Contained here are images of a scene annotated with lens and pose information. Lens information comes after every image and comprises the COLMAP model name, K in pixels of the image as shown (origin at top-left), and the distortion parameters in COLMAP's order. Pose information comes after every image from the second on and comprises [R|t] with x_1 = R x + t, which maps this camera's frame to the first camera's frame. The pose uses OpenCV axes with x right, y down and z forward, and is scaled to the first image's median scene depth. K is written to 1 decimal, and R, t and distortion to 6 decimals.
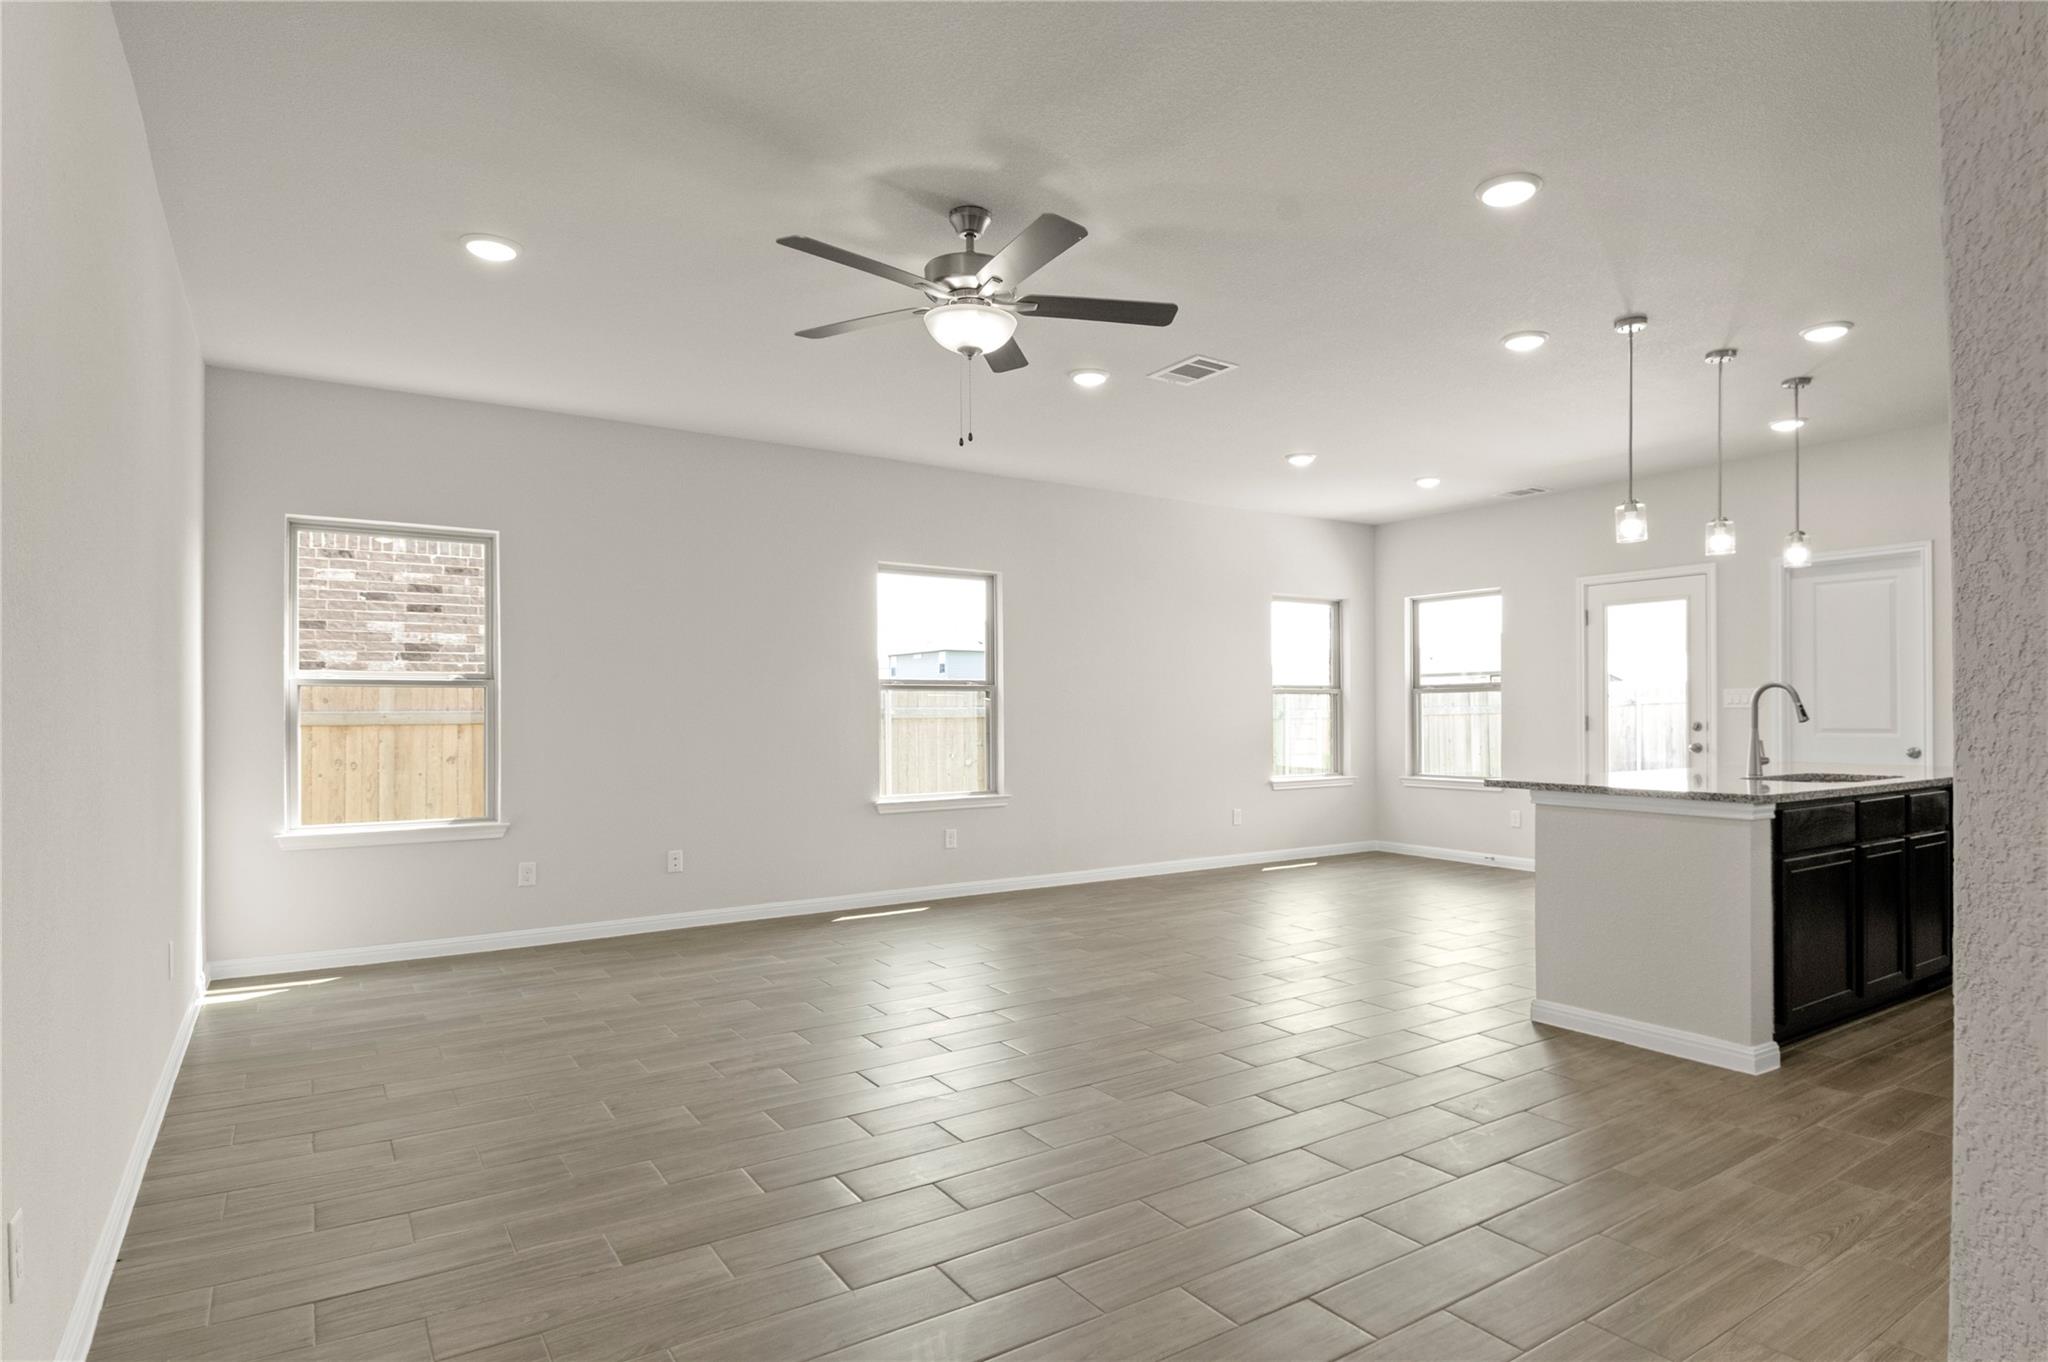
lens RADIAL K [[1113.7, 0, 1067.6], [0, 1113.7, 714.5], [0, 0, 1]] dist [0.035548, -0.049220]
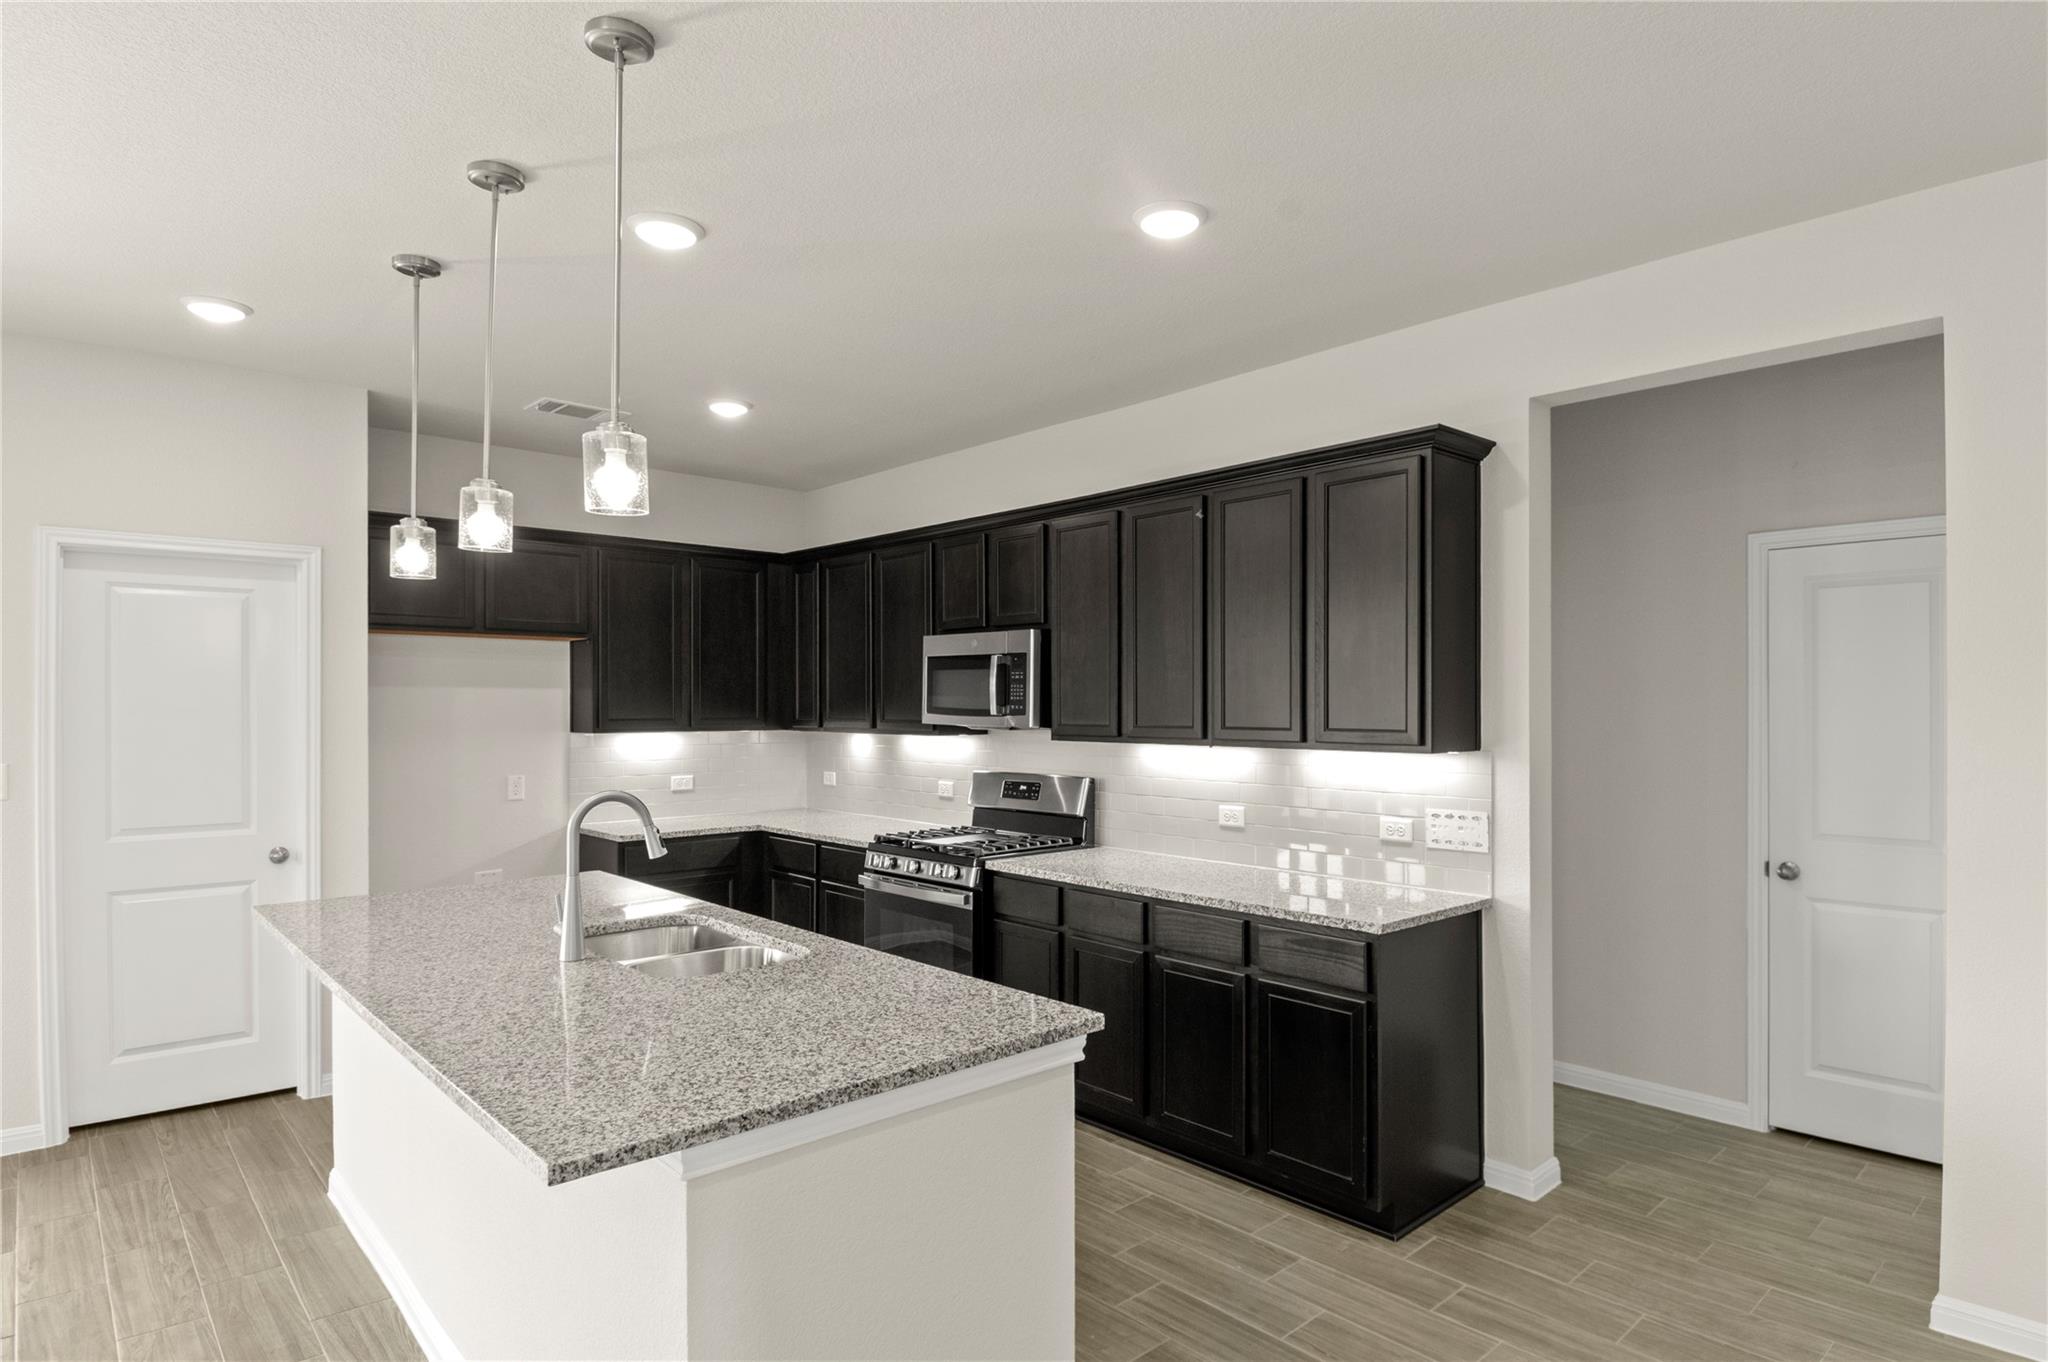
lens RADIAL K [[1113.7, 0, 1067.6], [0, 1113.7, 714.5], [0, 0, 1]] dist [0.035548, -0.049220]
pose [[-0.140720, -0.008584, 0.990012, 0.018351], [0.000500, 0.999962, 0.008741, -0.049924], [-0.990049, 0.001725, -0.140711, 0.551315]]
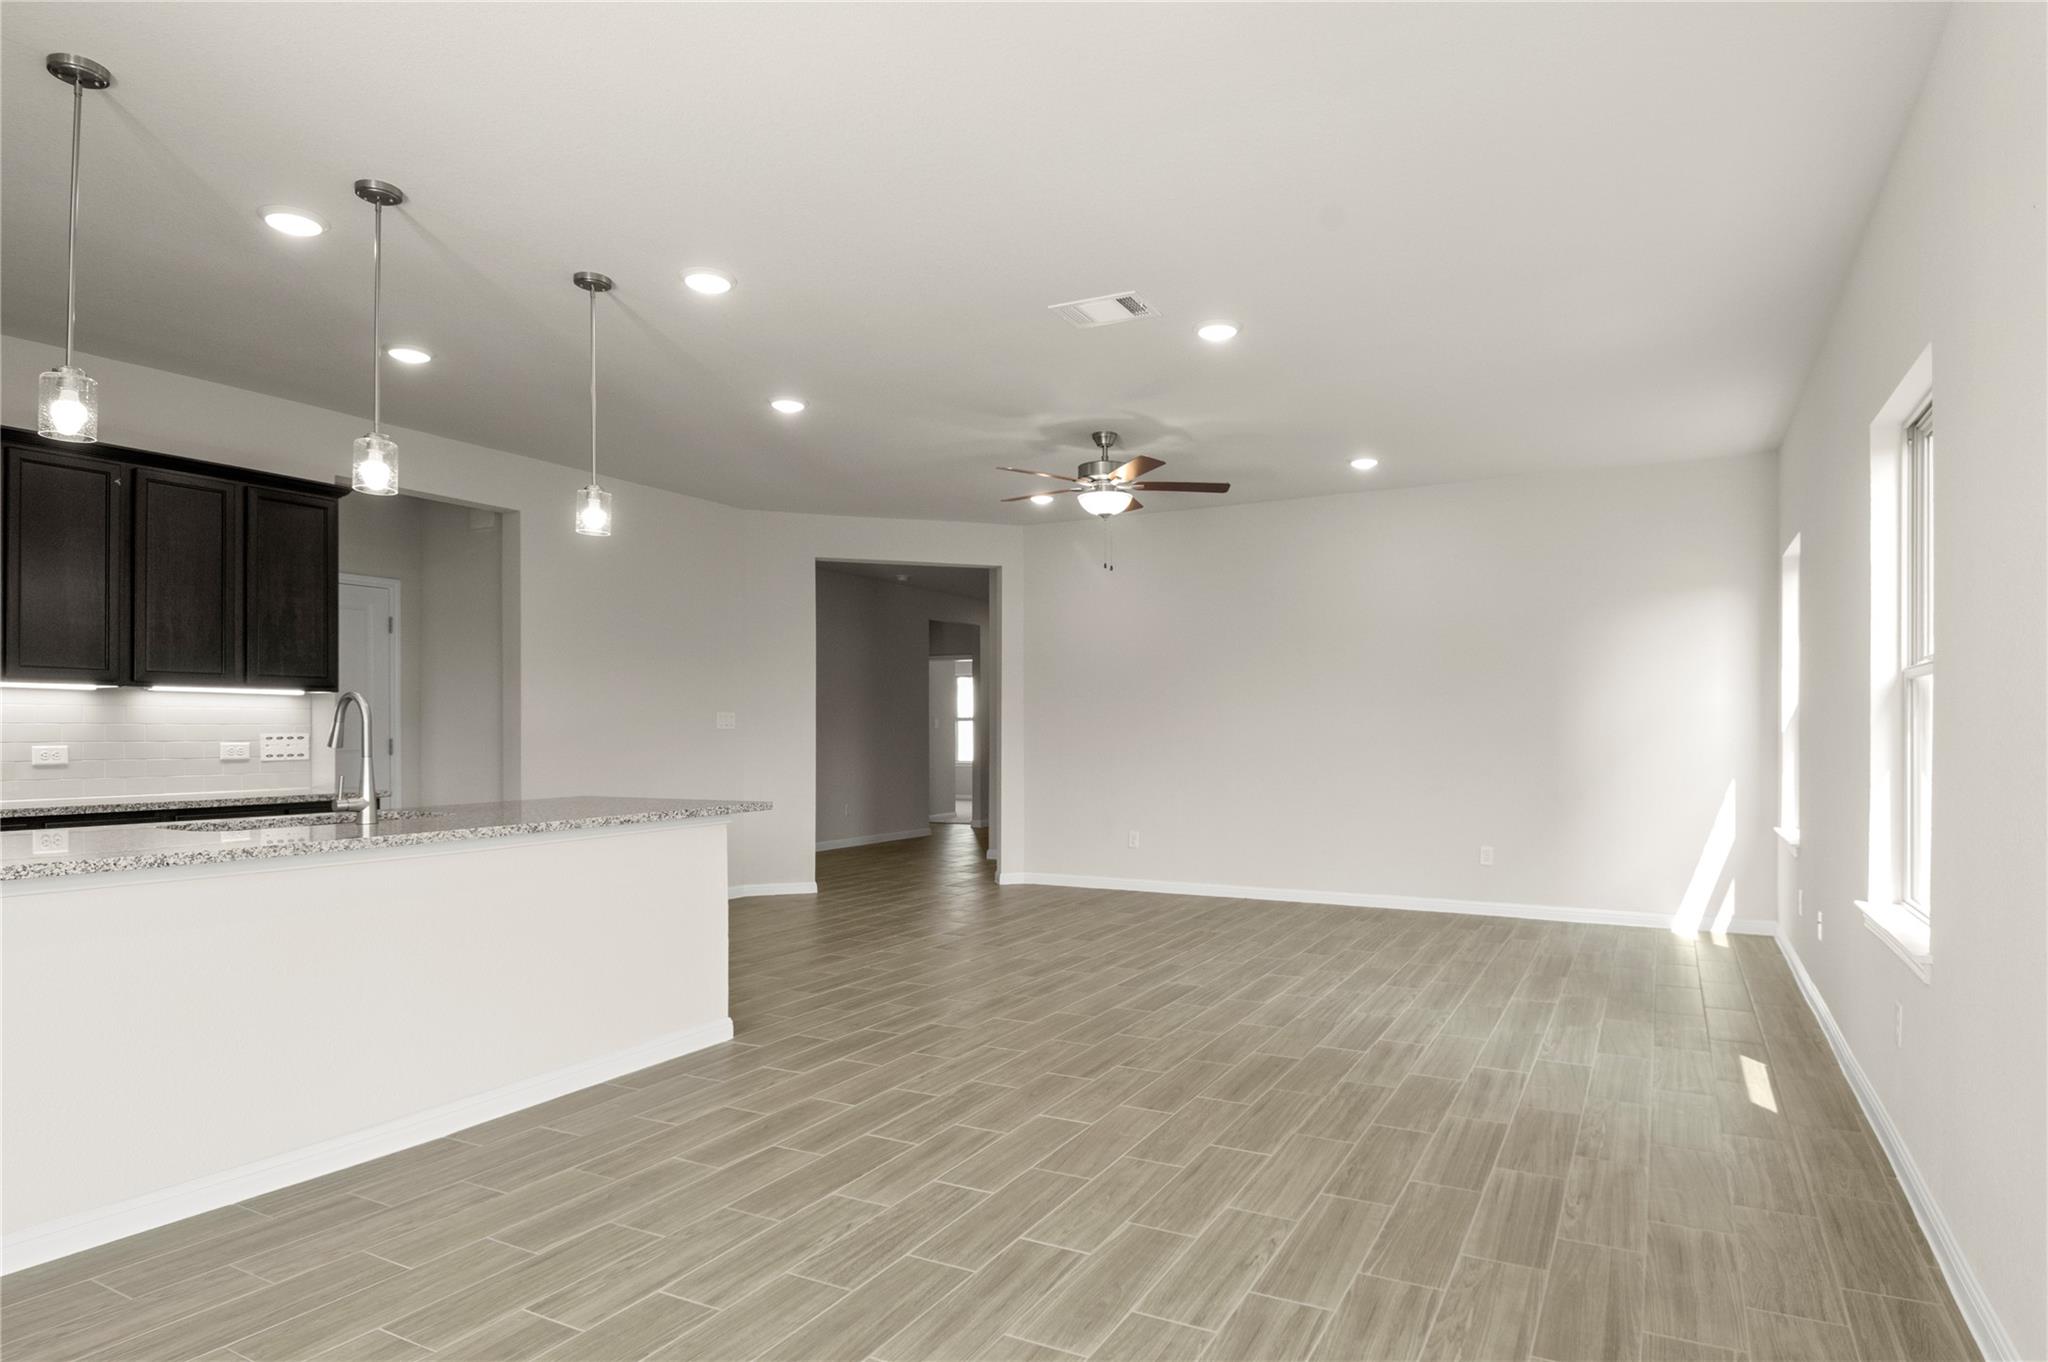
lens RADIAL K [[1118.8, 0, 1113.2], [0, 1118.8, 744.5], [0, 0, 1]] dist [-0.002148, -0.023047]
pose [[-0.874541, 0.005425, -0.484921, 0.362029], [-0.000043, 0.999937, 0.011265, -0.004007], [0.484952, 0.009872, -0.874485, 1.210931]]
